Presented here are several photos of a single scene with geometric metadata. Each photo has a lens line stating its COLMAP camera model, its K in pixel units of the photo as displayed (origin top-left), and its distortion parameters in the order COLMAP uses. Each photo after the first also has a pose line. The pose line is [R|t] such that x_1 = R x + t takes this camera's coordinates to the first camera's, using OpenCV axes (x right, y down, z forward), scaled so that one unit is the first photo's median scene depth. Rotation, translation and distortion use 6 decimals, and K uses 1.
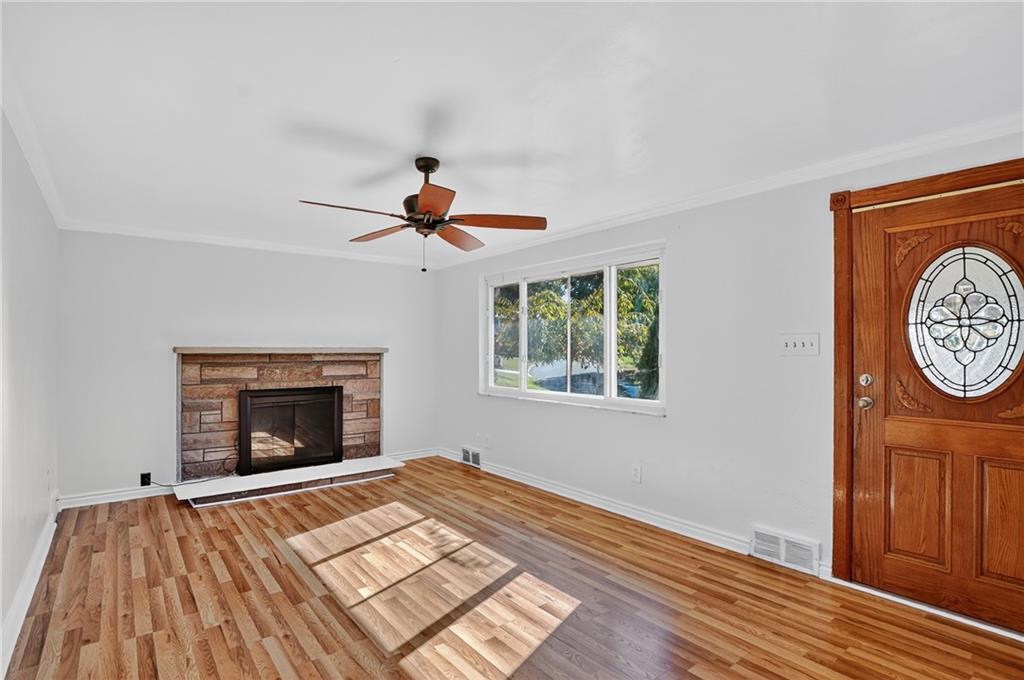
lens RADIAL K [[507.4, 0, 507.5], [0, 507.4, 347.5], [0, 0, 1]] dist [-0.037259, 0.007079]
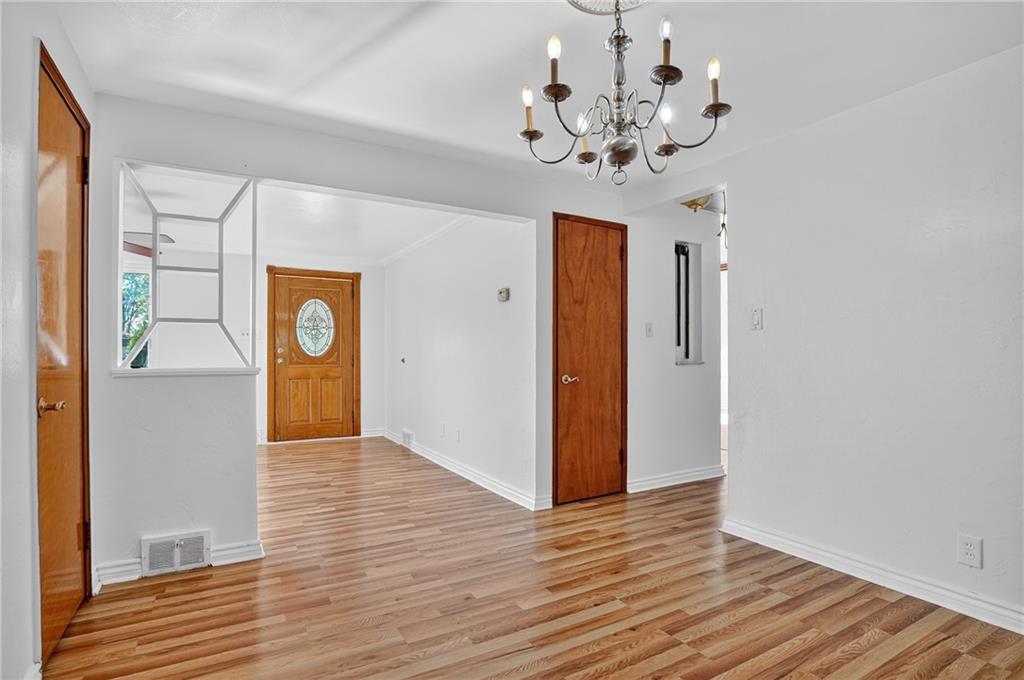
lens RADIAL K [[507.4, 0, 507.4], [0, 507.4, 351.7], [0, 0, 1]] dist [-0.037259, 0.007079]
pose [[0.145574, 0.003110, 0.989342, -1.372256], [-0.005513, 0.999982, -0.002332, 0.066614], [-0.989332, -0.005114, 0.145589, -0.353071]]
